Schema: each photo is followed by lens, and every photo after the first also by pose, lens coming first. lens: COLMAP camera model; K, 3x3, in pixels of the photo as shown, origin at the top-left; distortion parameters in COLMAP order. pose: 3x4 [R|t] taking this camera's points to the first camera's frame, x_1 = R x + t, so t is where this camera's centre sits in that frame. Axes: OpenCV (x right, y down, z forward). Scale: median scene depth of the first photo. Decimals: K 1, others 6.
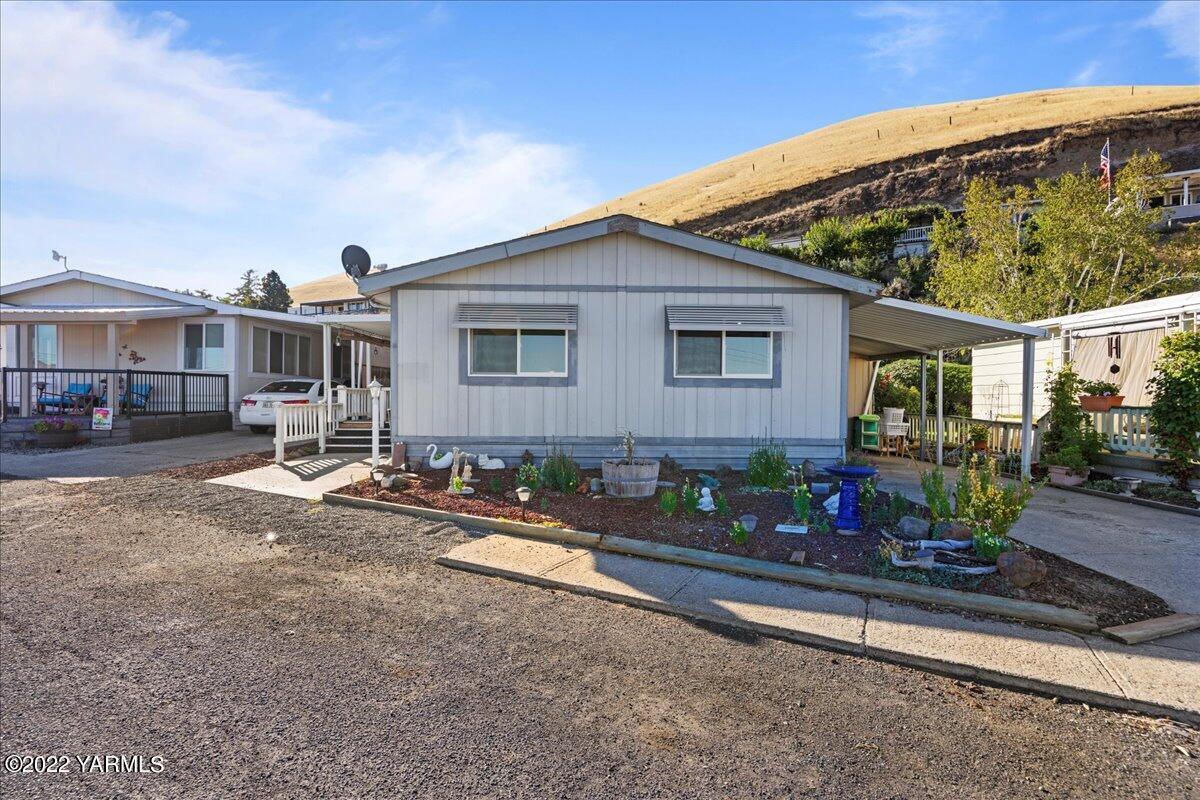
lens RADIAL K [[578.6, 0, 600.0], [0, 578.6, 400.0], [0, 0, 1]] dist [-0.011141, 0.000212]
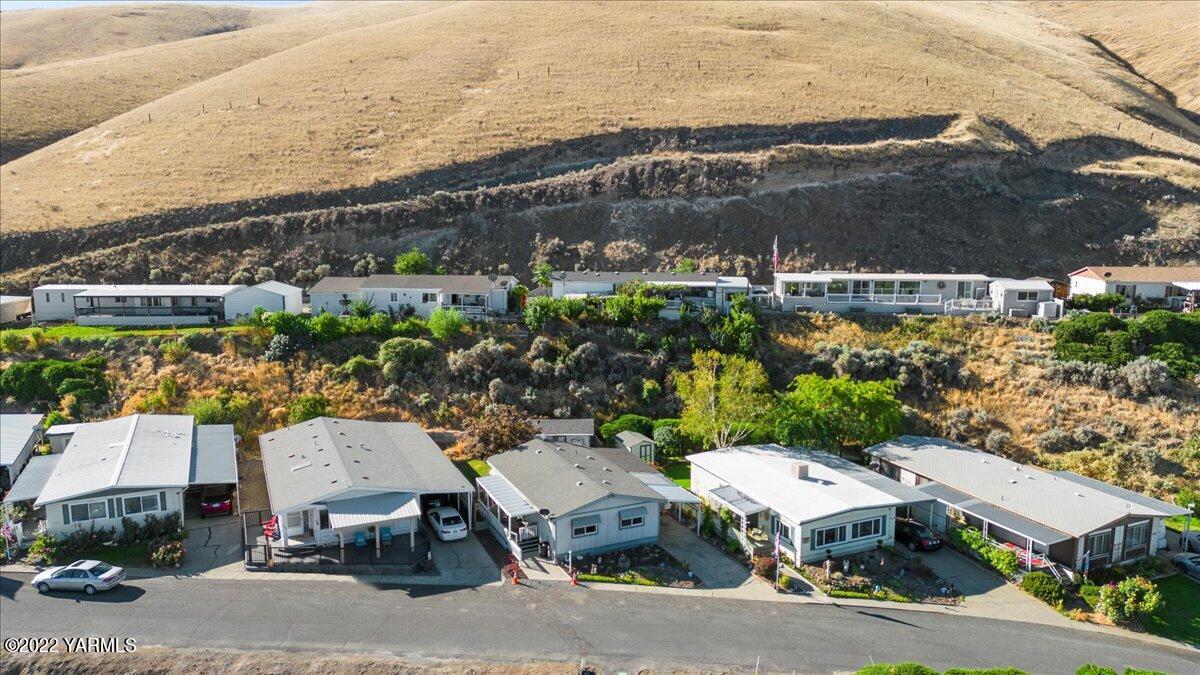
lens RADIAL K [[826.8, 0, 600.0], [0, 826.8, 337.5], [0, 0, 1]] dist [0.097382, -0.114800]
pose [[0.910522, -0.072096, 0.407126, -0.354422], [0.005118, 0.986570, 0.163261, -0.359316], [-0.413428, -0.146569, 0.898663, -0.615588]]
